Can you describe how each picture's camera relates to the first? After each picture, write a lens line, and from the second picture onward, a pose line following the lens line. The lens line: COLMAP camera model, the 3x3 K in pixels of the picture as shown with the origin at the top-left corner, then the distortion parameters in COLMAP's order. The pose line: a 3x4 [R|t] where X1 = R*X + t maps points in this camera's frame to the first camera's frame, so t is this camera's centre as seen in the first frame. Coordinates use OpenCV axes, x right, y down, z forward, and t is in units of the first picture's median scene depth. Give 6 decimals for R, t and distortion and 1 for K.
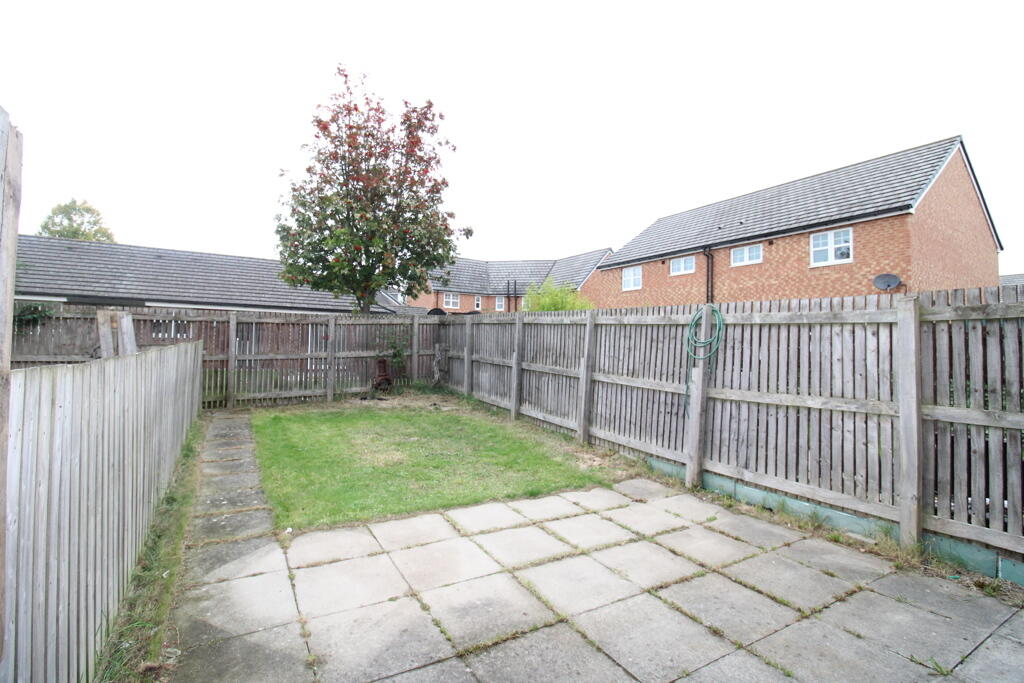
lens RADIAL K [[477.6, 0, 515.6], [0, 477.6, 324.1], [0, 0, 1]] dist [0.020341, -0.021997]
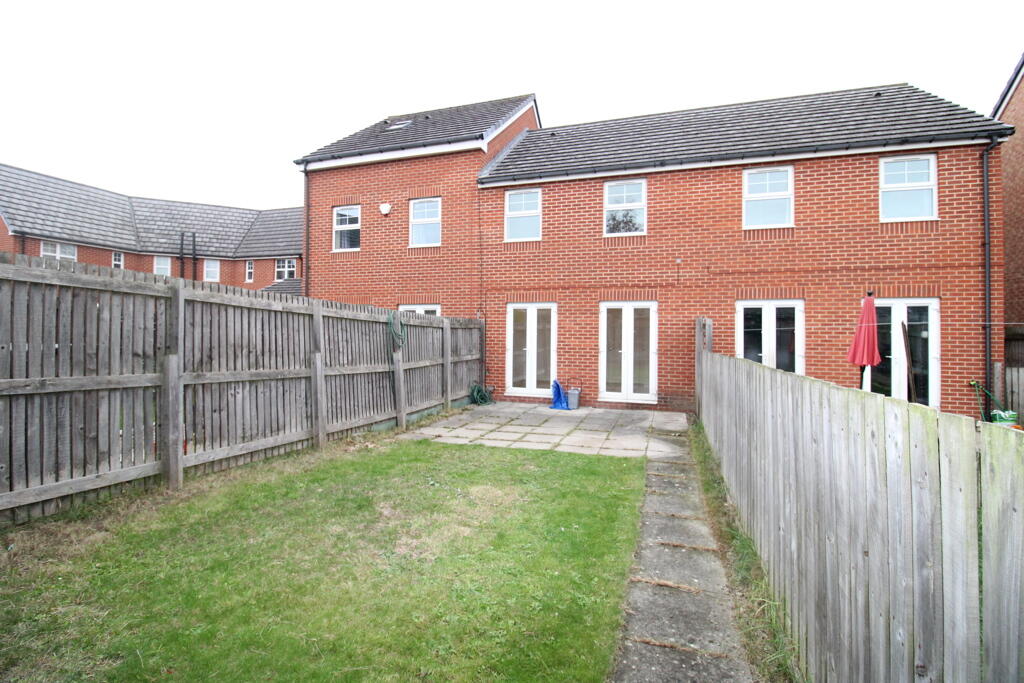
lens RADIAL K [[477.6, 0, 515.6], [0, 477.6, 324.1], [0, 0, 1]] dist [0.020341, -0.021997]
pose [[-0.665057, 0.002725, 0.746788, -0.833155], [-0.044594, 0.998064, -0.043356, 0.043286], [-0.745460, -0.062136, -0.663648, 1.429670]]
